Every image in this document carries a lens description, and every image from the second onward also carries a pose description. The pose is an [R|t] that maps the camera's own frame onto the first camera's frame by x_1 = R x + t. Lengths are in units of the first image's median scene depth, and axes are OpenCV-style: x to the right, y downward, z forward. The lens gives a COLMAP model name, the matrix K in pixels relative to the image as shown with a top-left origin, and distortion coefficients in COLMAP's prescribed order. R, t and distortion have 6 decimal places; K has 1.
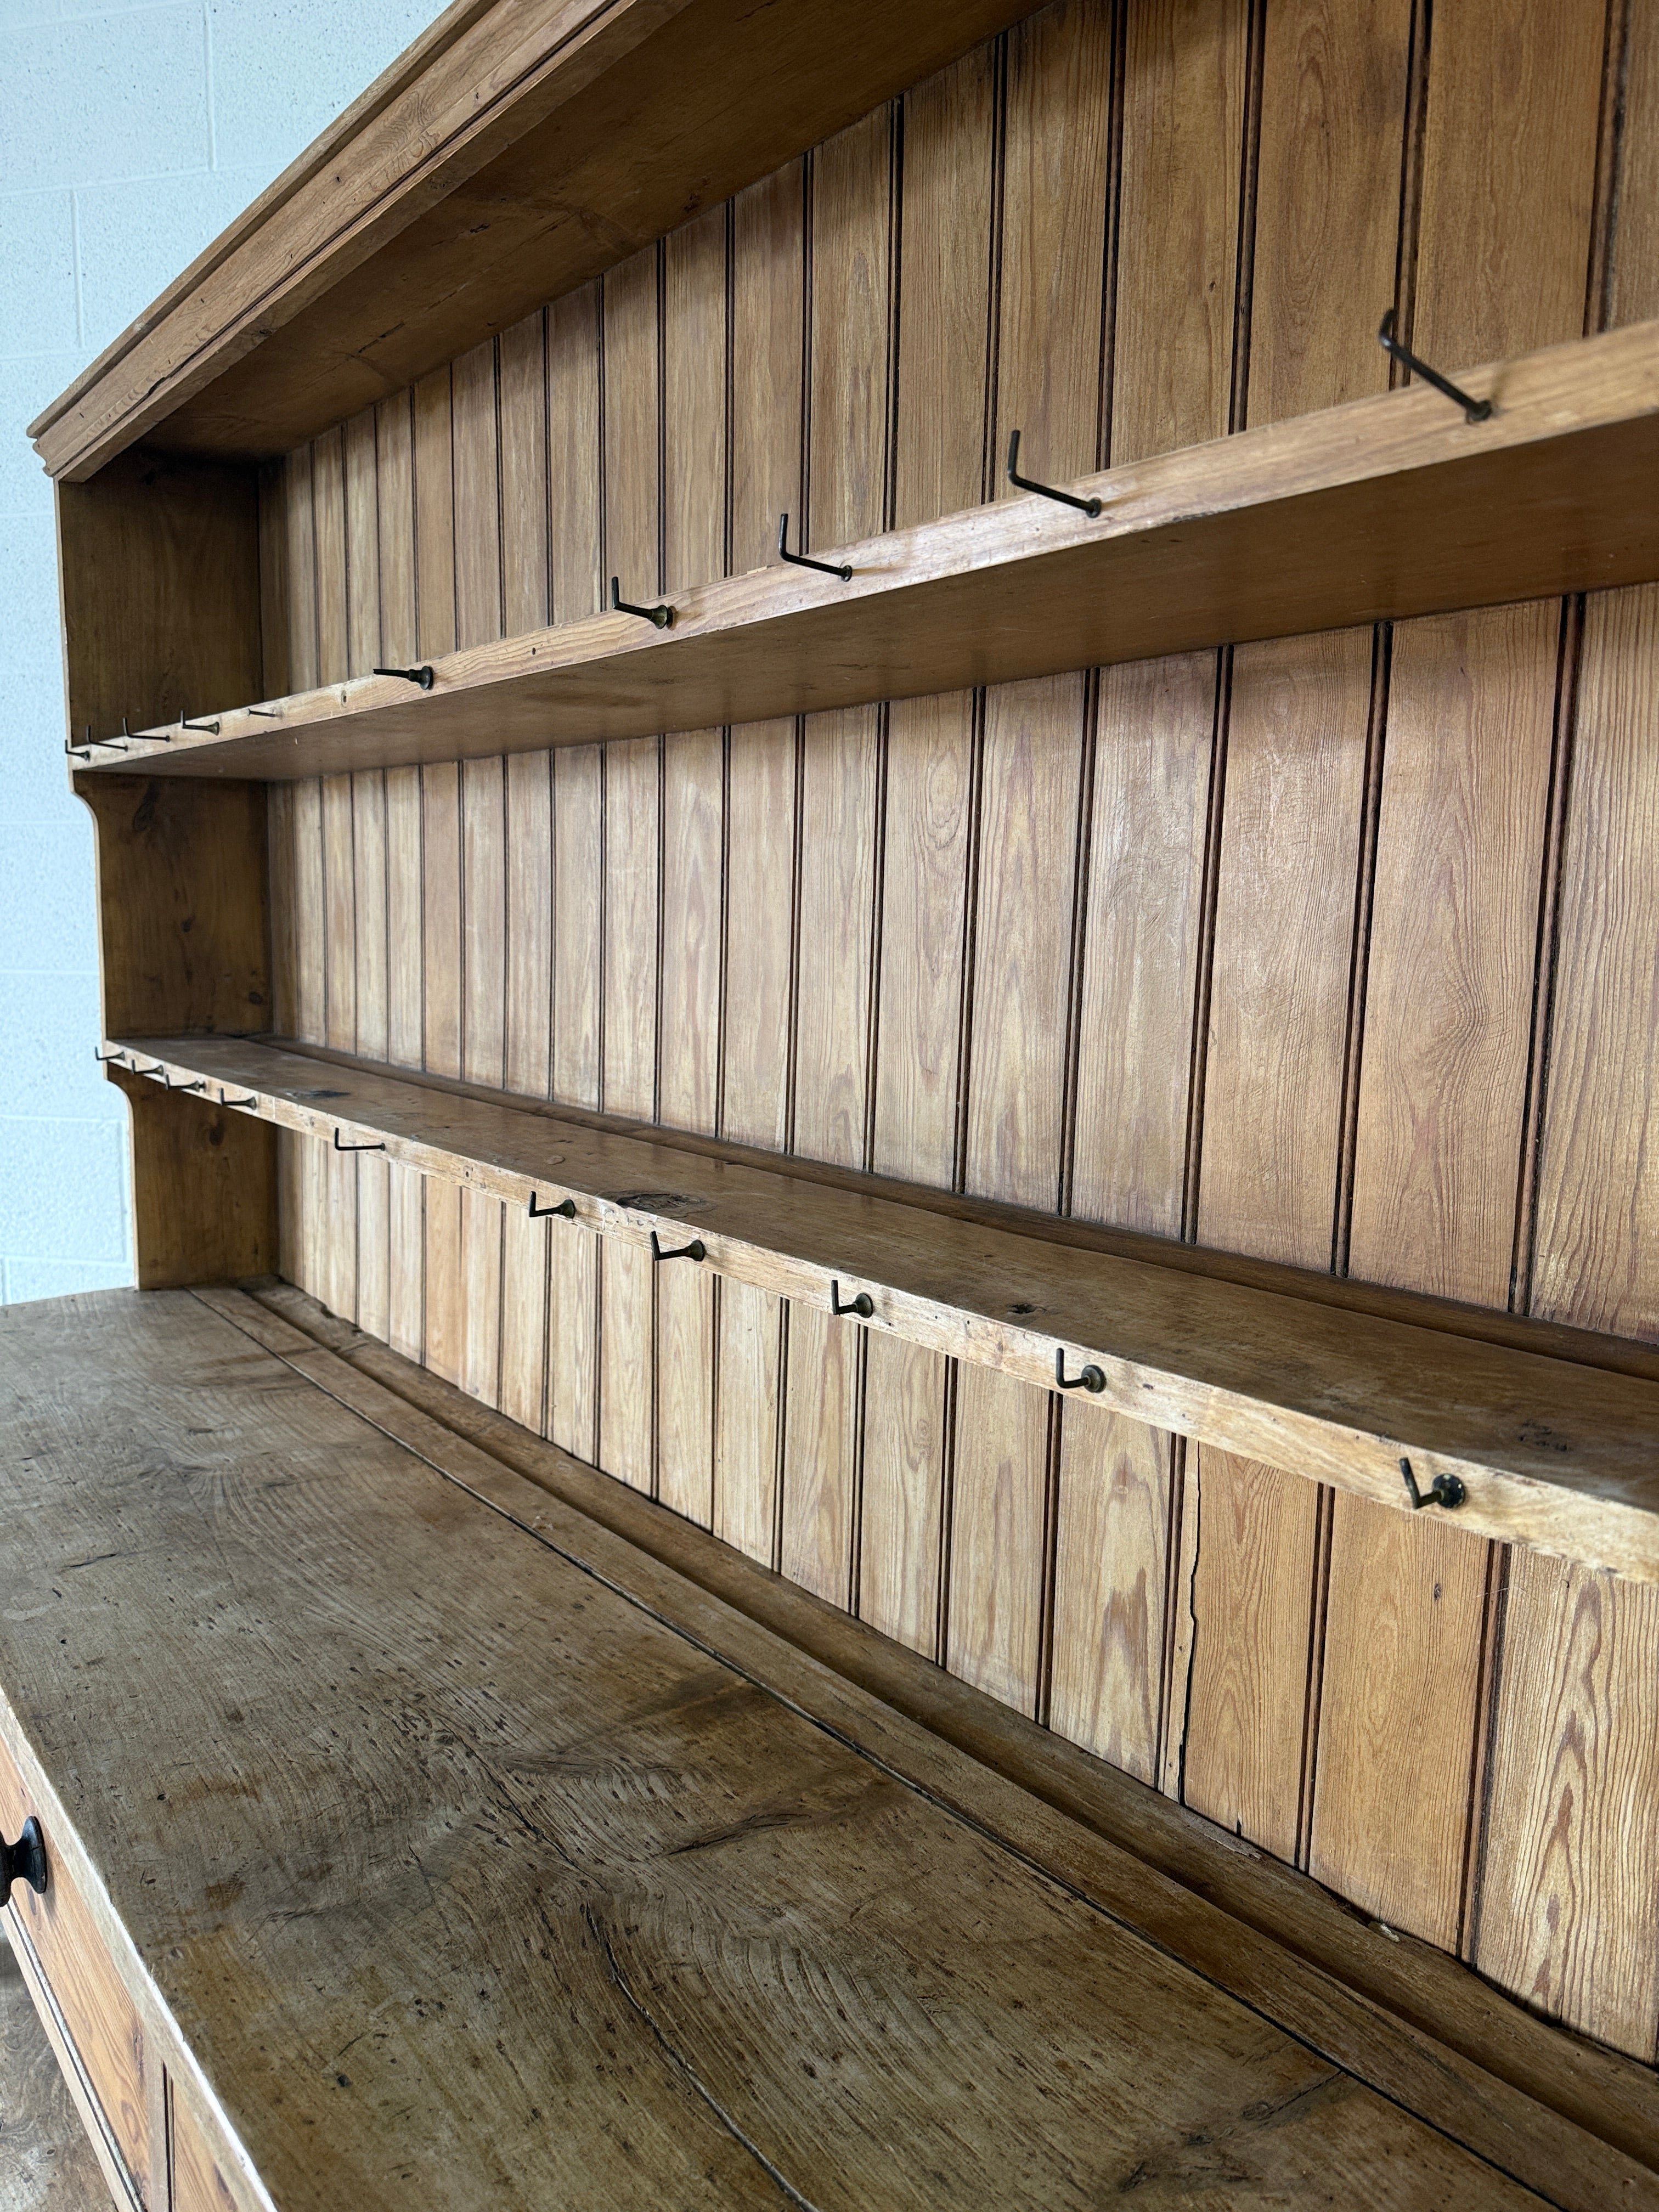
lens RADIAL K [[1561.0, 0, 834.8], [0, 1561.0, 1098.9], [0, 0, 1]] dist [0.119154, -0.196085]
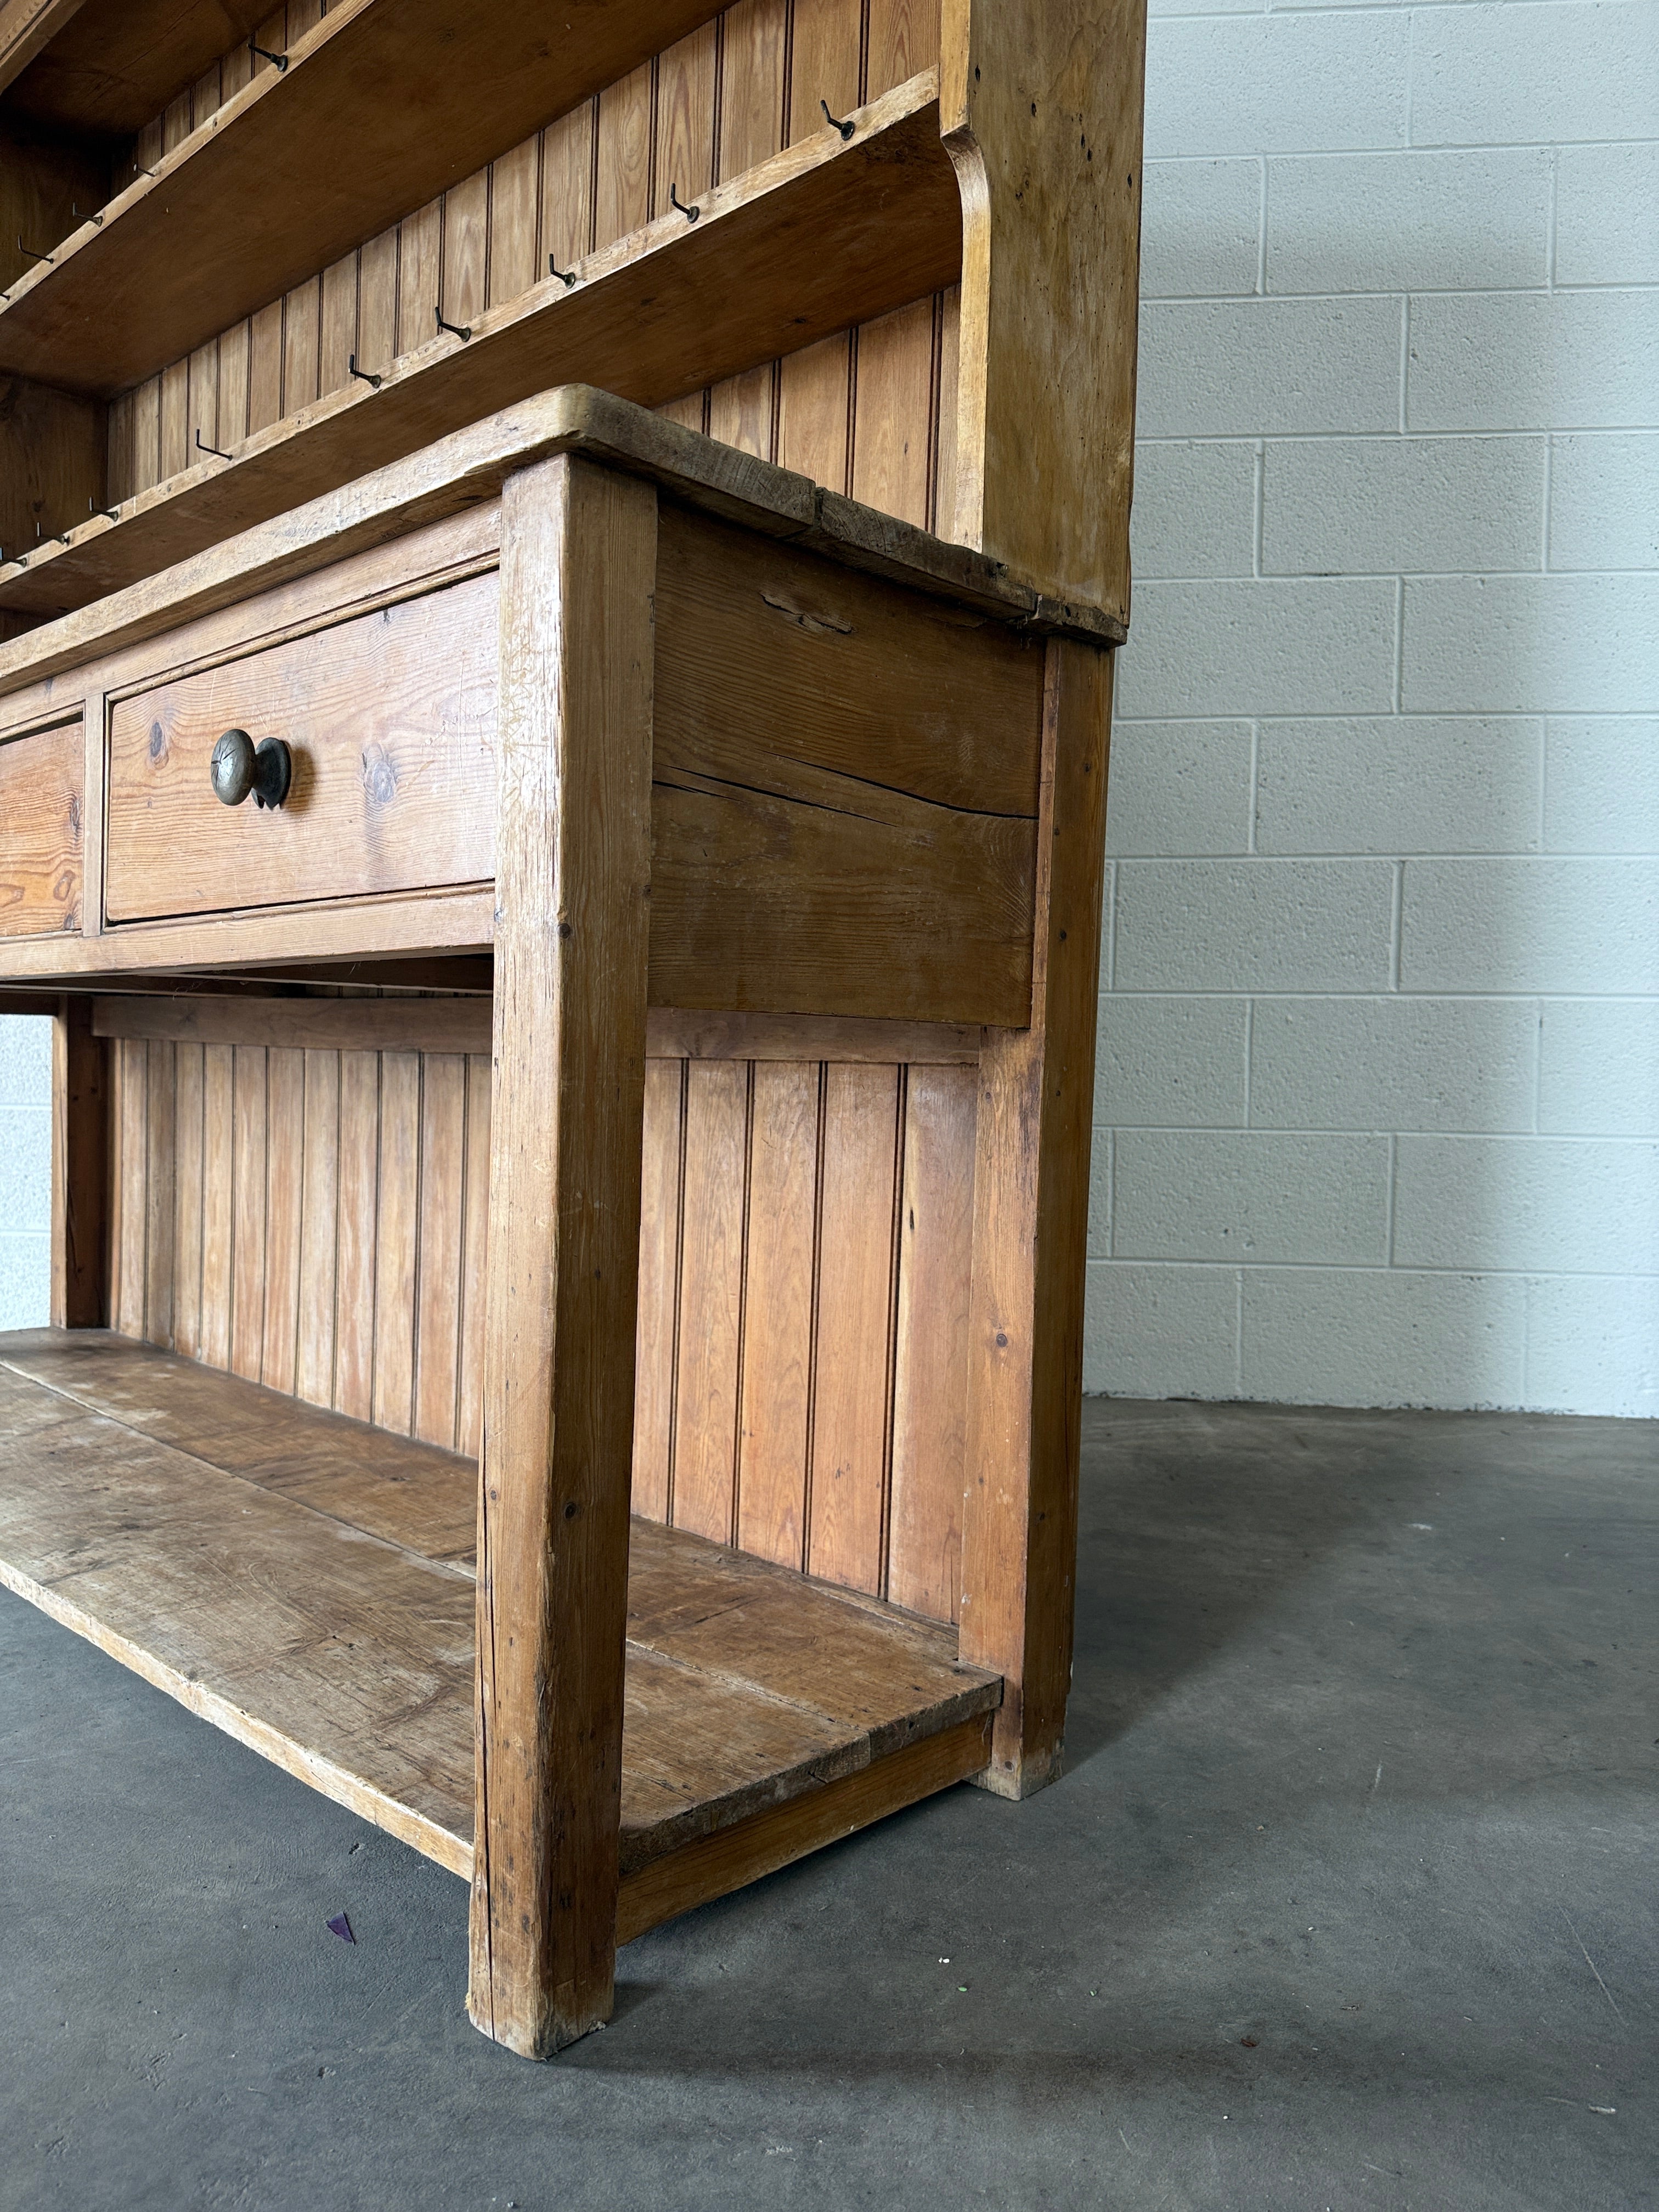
lens RADIAL K [[1561.0, 0, 834.8], [0, 1561.0, 1098.9], [0, 0, 1]] dist [0.119154, -0.196085]
pose [[0.989853, 0.004374, 0.142029, 0.045211], [0.008683, 0.995796, -0.091183, 0.848826], [-0.141831, 0.091491, 0.985654, -0.449687]]
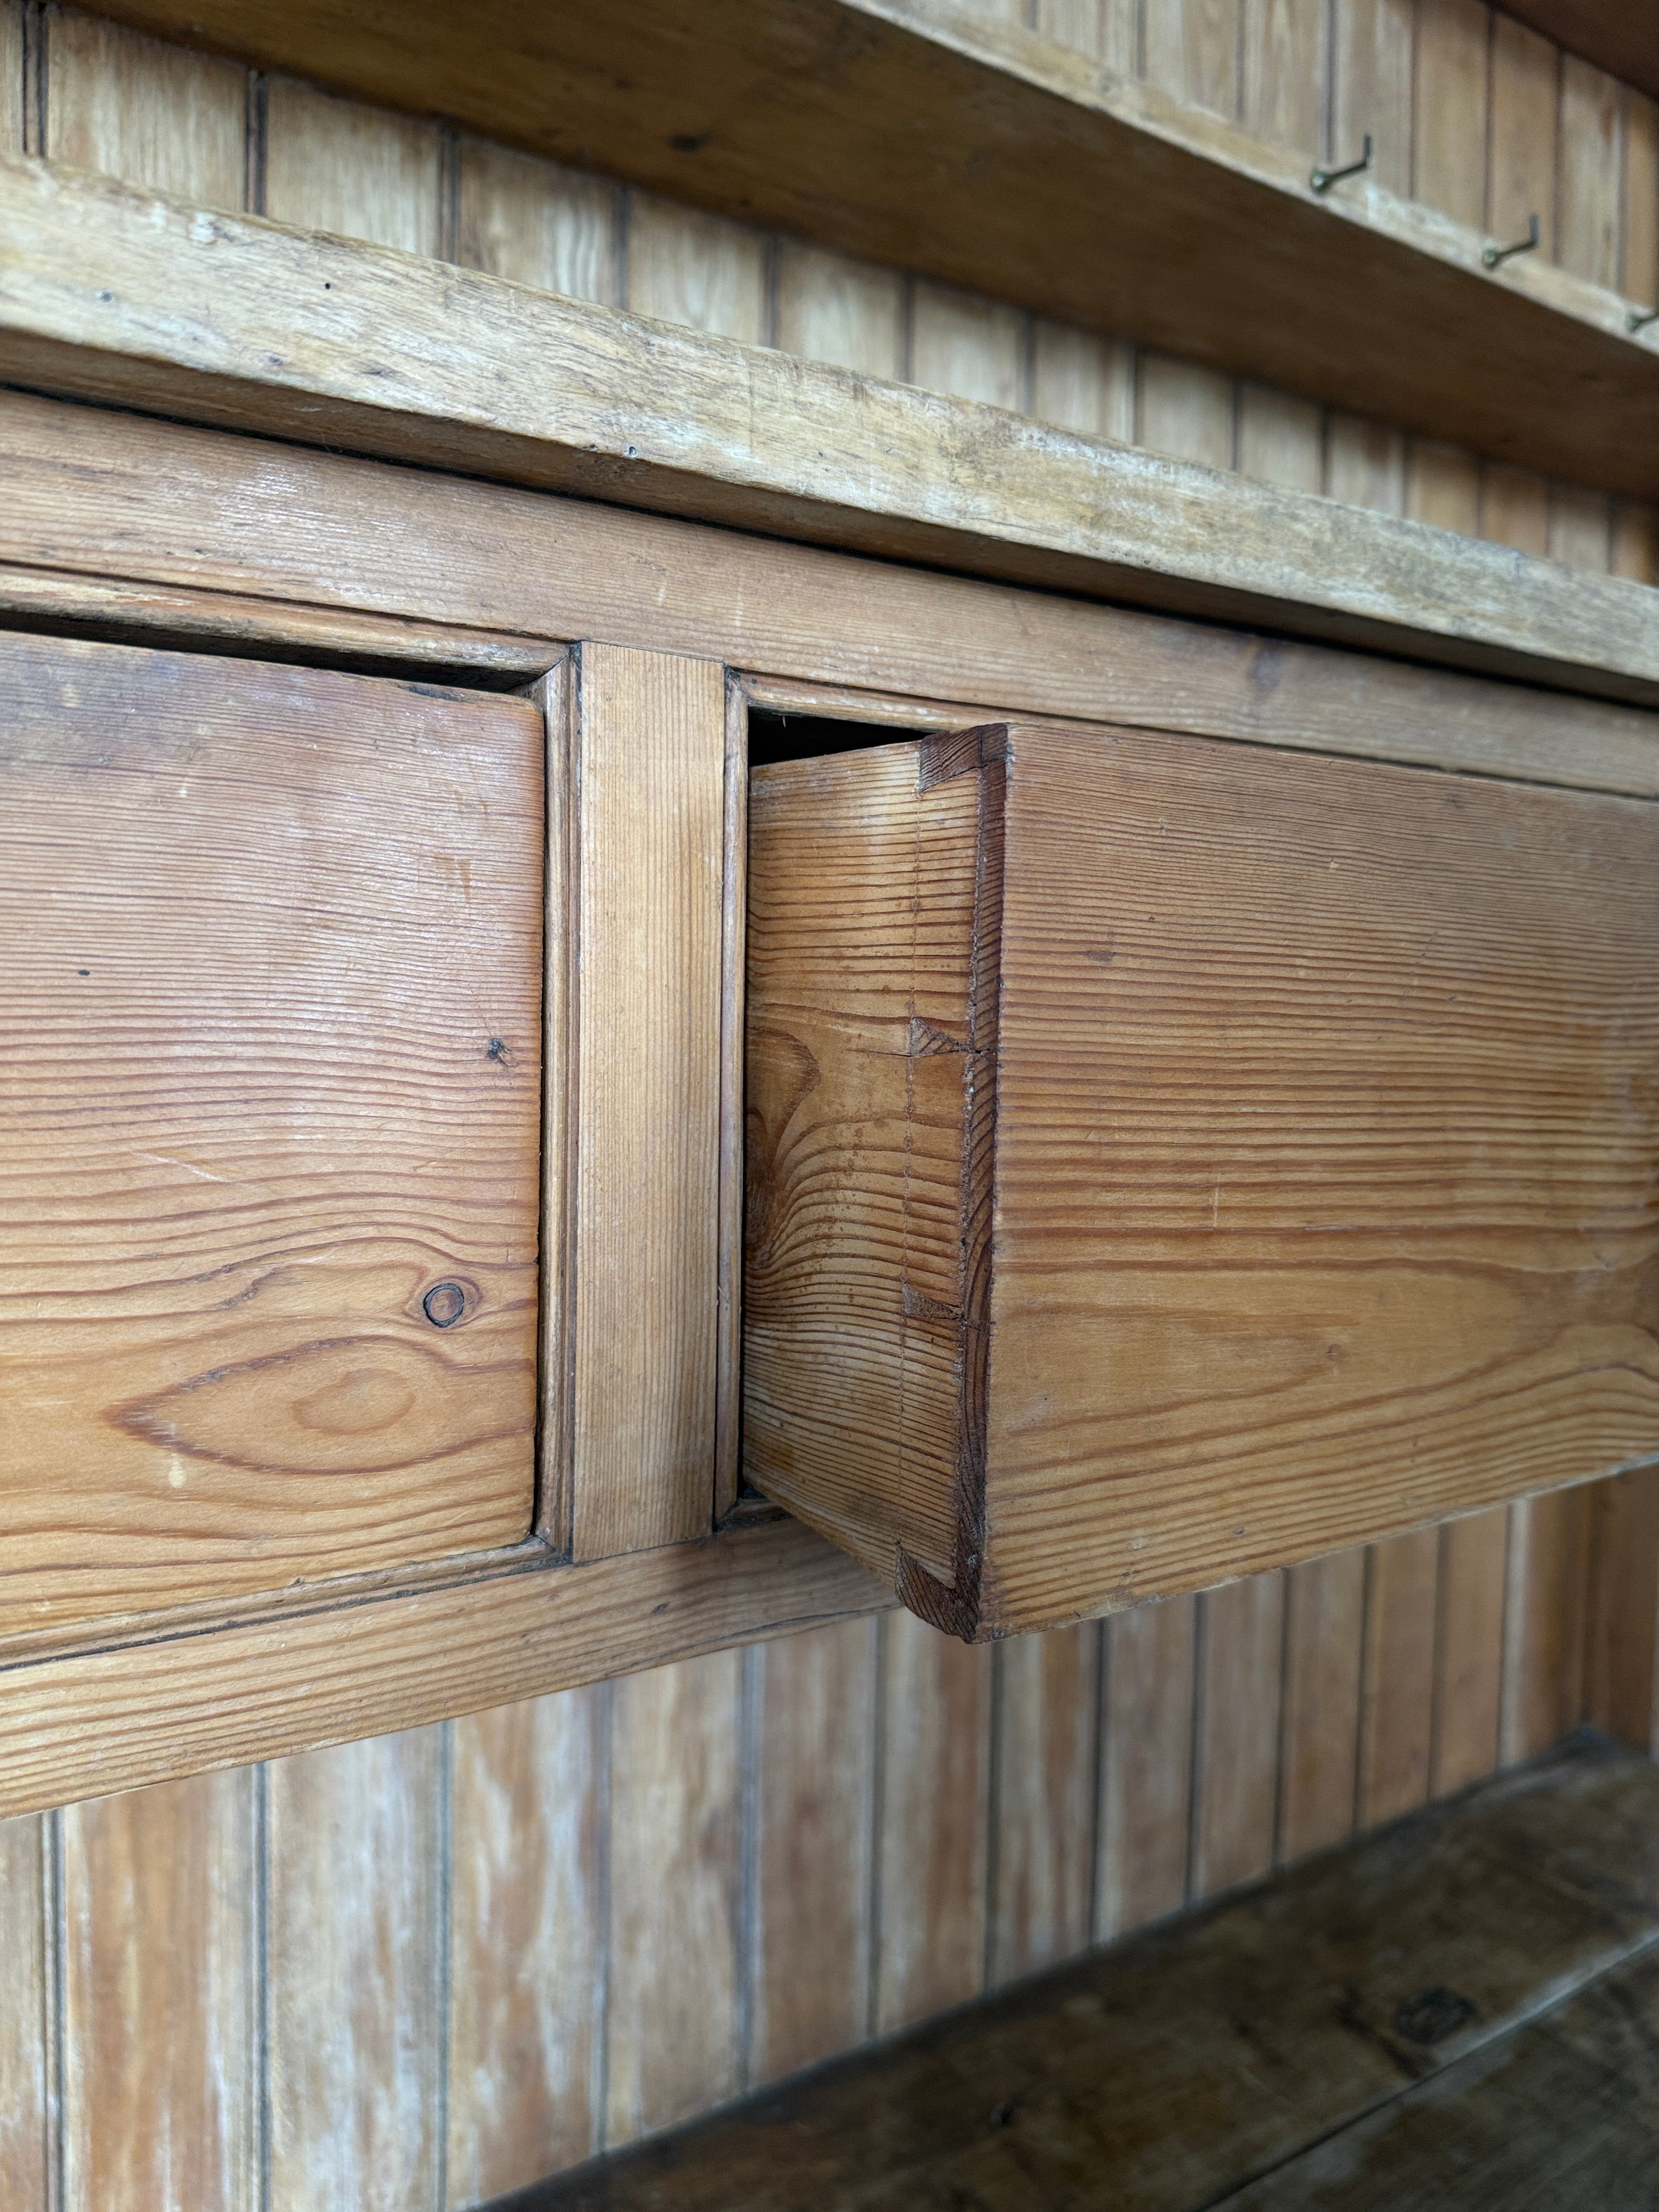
lens RADIAL K [[1625.4, 0, 842.3], [0, 1625.4, 1114.2], [0, 0, 1]] dist [-0.004859, -0.025459]
pose [[0.070671, -0.092653, 0.993187, -1.022559], [0.108443, 0.990489, 0.084685, 0.435595], [-0.991588, 0.101719, 0.080047, 1.188742]]
